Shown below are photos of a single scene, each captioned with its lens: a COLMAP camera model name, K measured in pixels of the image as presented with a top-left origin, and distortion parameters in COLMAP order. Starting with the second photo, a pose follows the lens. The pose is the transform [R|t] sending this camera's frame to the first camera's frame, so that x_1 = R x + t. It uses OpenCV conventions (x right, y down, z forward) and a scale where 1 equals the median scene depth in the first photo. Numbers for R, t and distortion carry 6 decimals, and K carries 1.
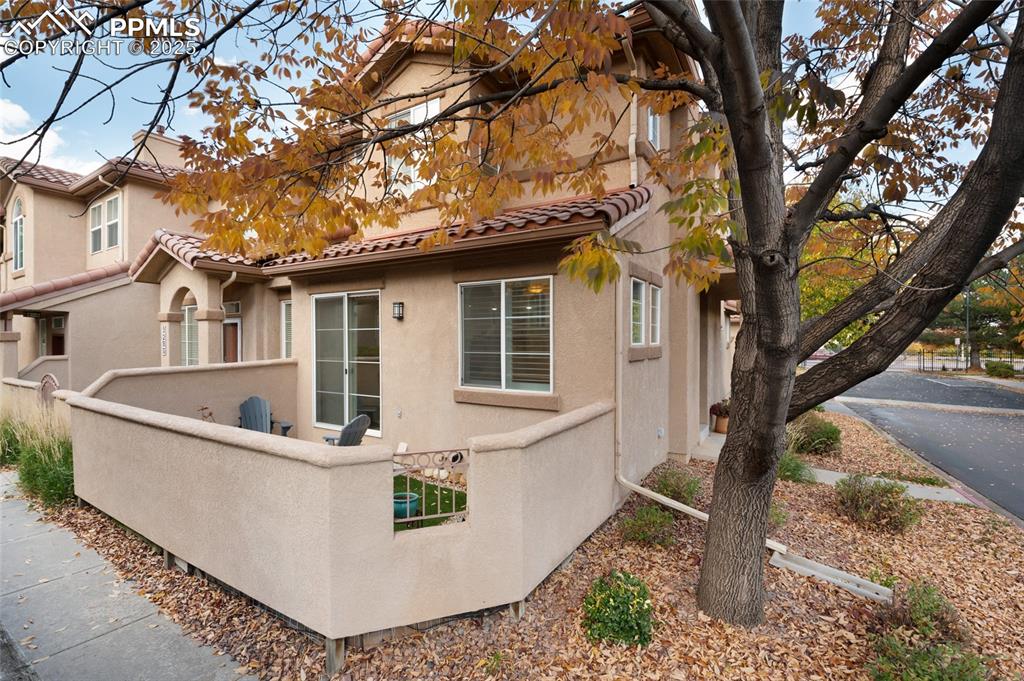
lens RADIAL K [[446.6, 0, 504.0], [0, 446.6, 342.2], [0, 0, 1]] dist [0.001127, -0.009913]
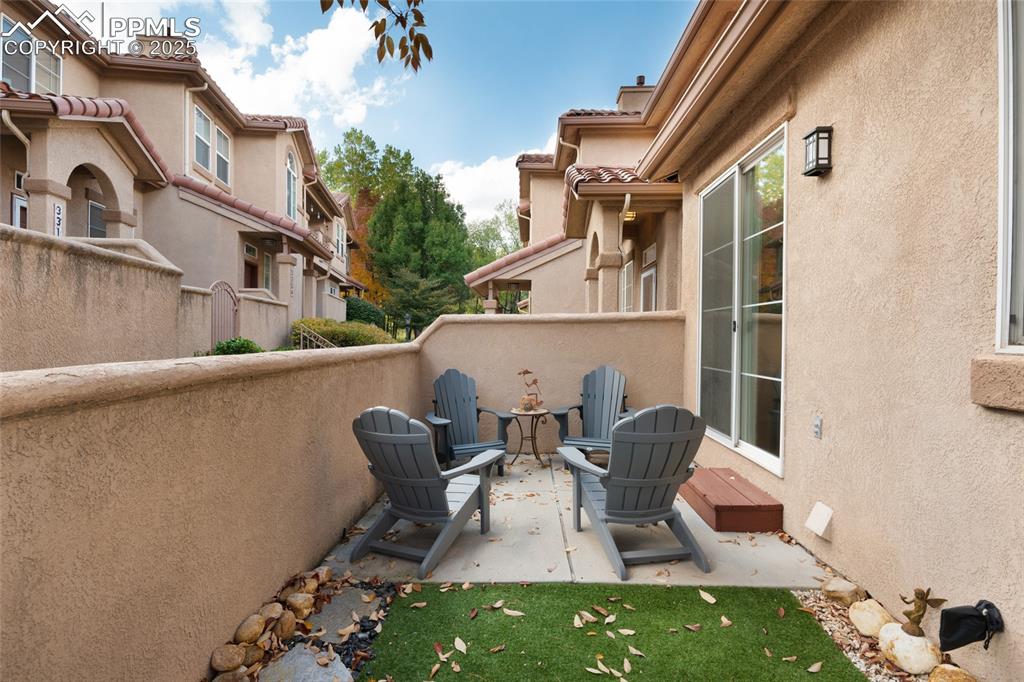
lens RADIAL K [[513.6, 0, 512.0], [0, 513.6, 341.0], [0, 0, 1]] dist [-0.001731, -0.000874]
pose [[0.495802, 0.014870, -0.868309, 0.015211], [-0.016543, 0.999834, 0.007677, 0.089137], [0.868278, 0.010558, 0.495965, 0.555294]]
